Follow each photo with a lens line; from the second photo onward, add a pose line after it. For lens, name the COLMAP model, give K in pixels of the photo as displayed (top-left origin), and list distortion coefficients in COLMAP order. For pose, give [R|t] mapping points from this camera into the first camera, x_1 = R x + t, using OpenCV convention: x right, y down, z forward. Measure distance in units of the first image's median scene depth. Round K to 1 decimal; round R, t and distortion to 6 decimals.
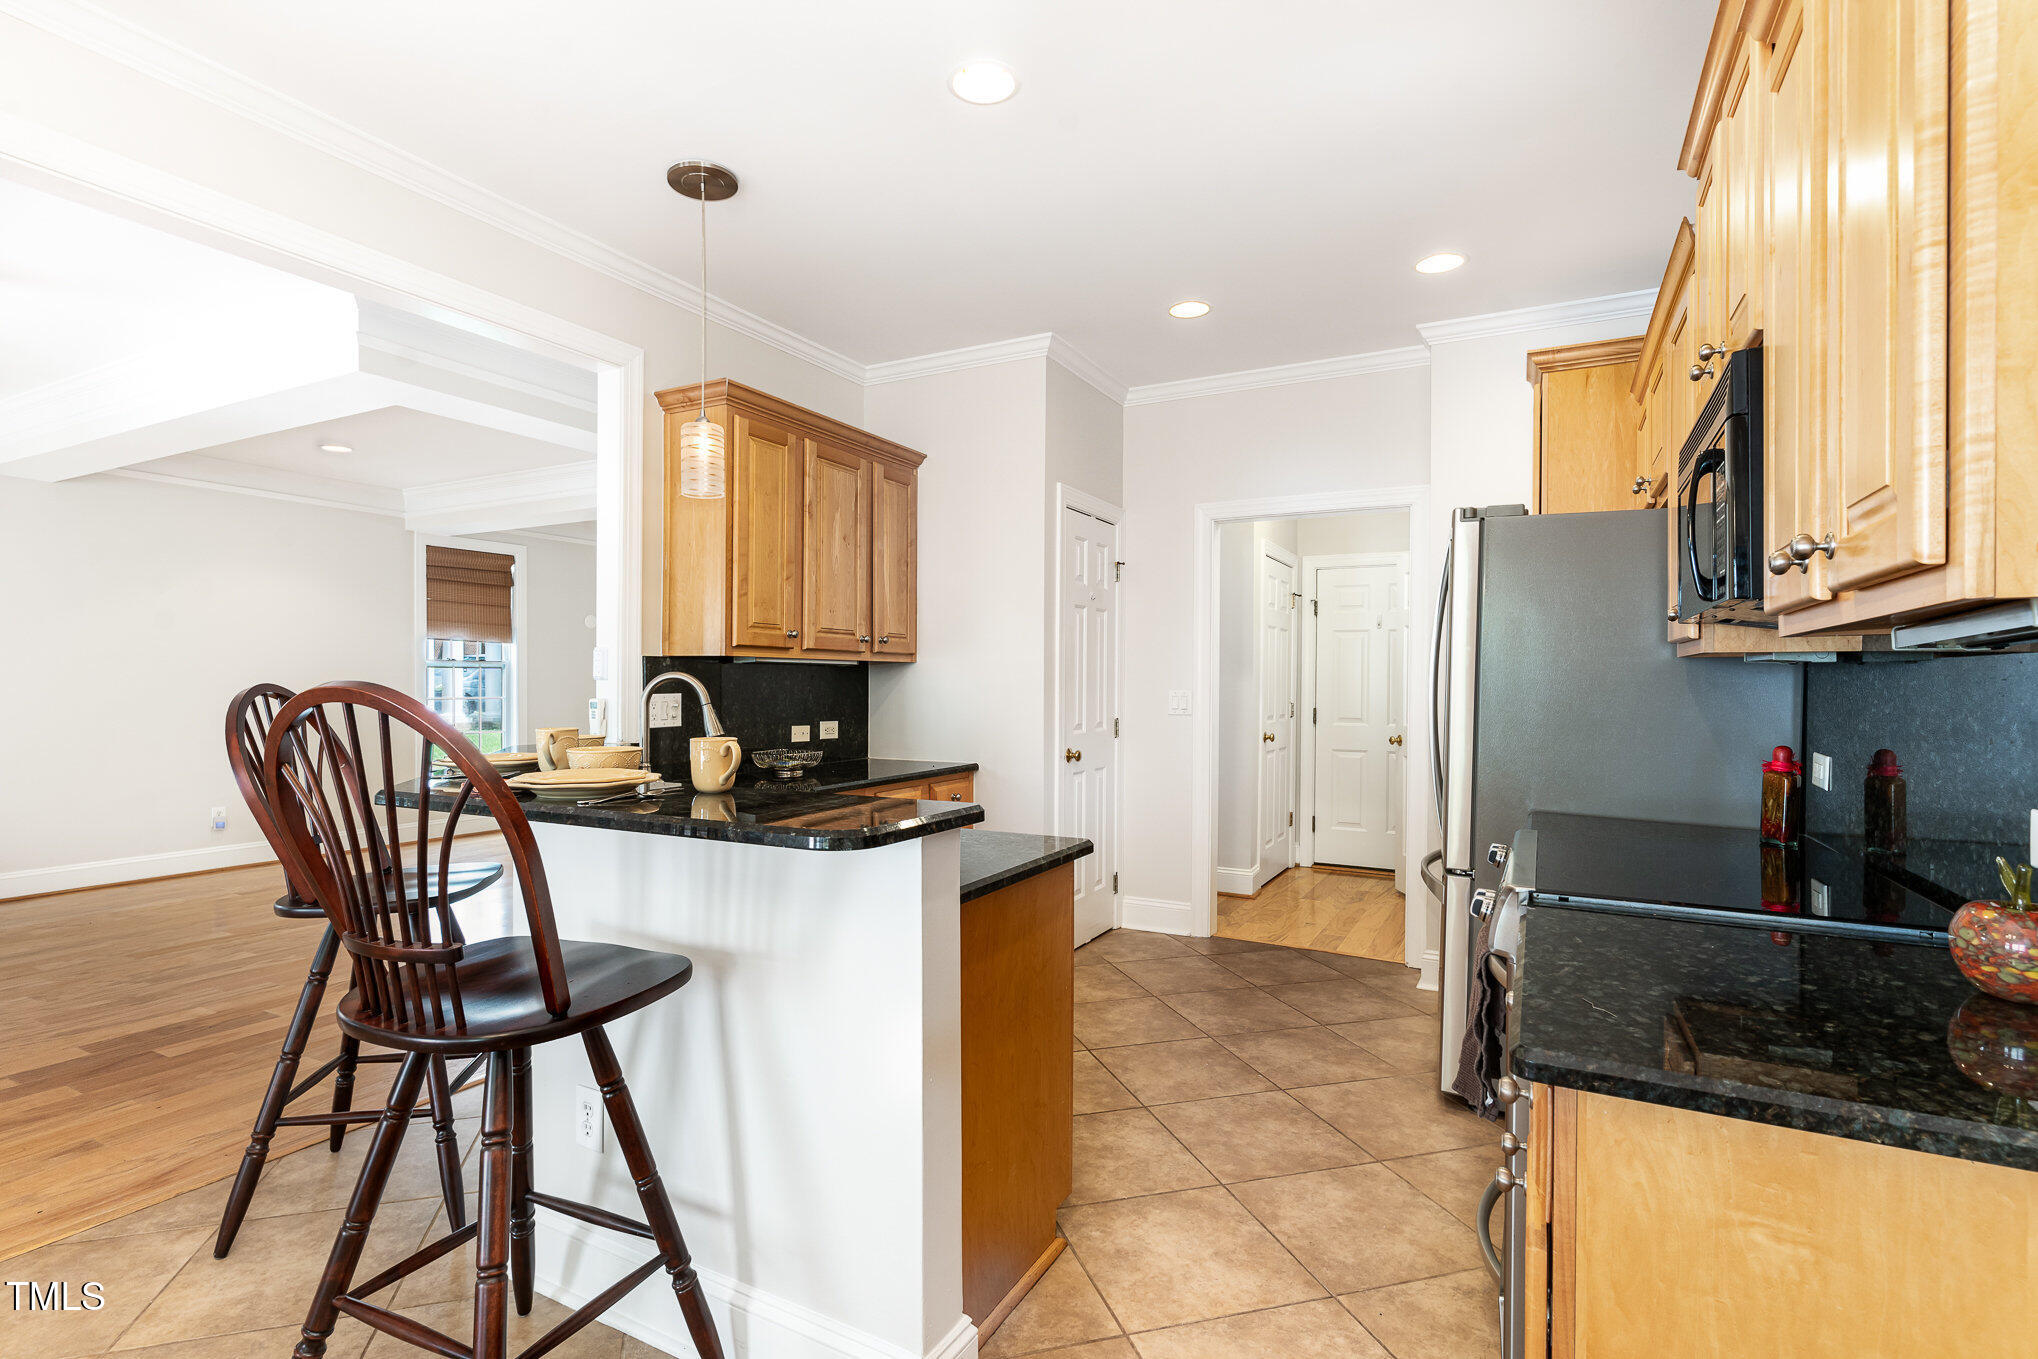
lens RADIAL K [[985.2, 0, 1024.1], [0, 985.2, 685.2], [0, 0, 1]] dist [0.004220, 0.000997]
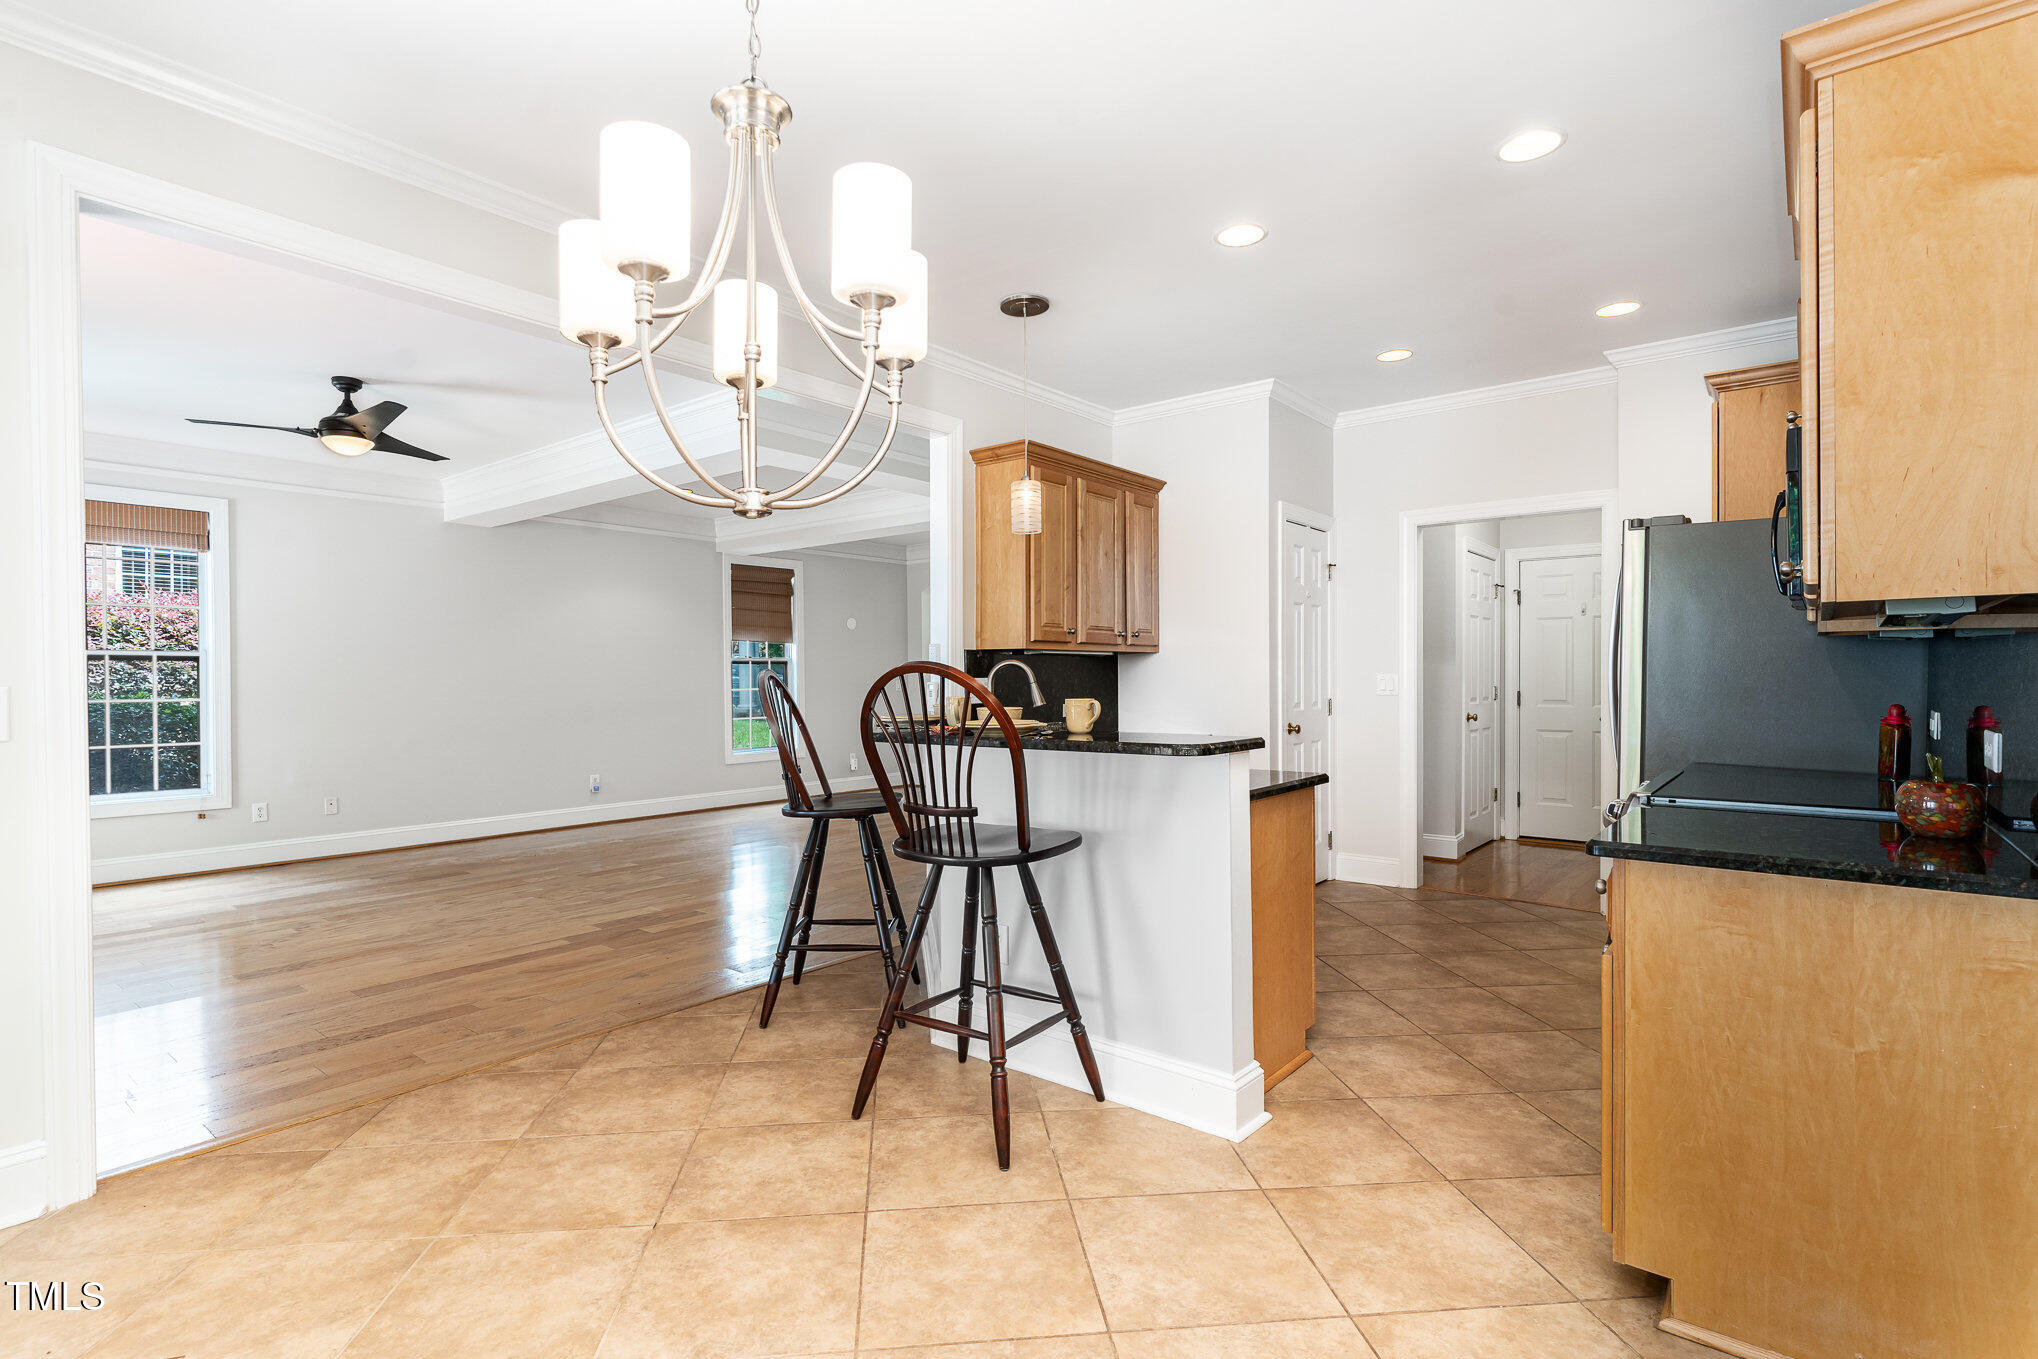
lens RADIAL K [[985.2, 0, 1017.2], [0, 985.2, 681.3], [0, 0, 1]] dist [0.004220, 0.000997]
pose [[0.980863, -0.009114, -0.194485, -0.057837], [0.009448, 0.999955, 0.000789, 0.012768], [0.194469, -0.002611, 0.980905, -0.295771]]
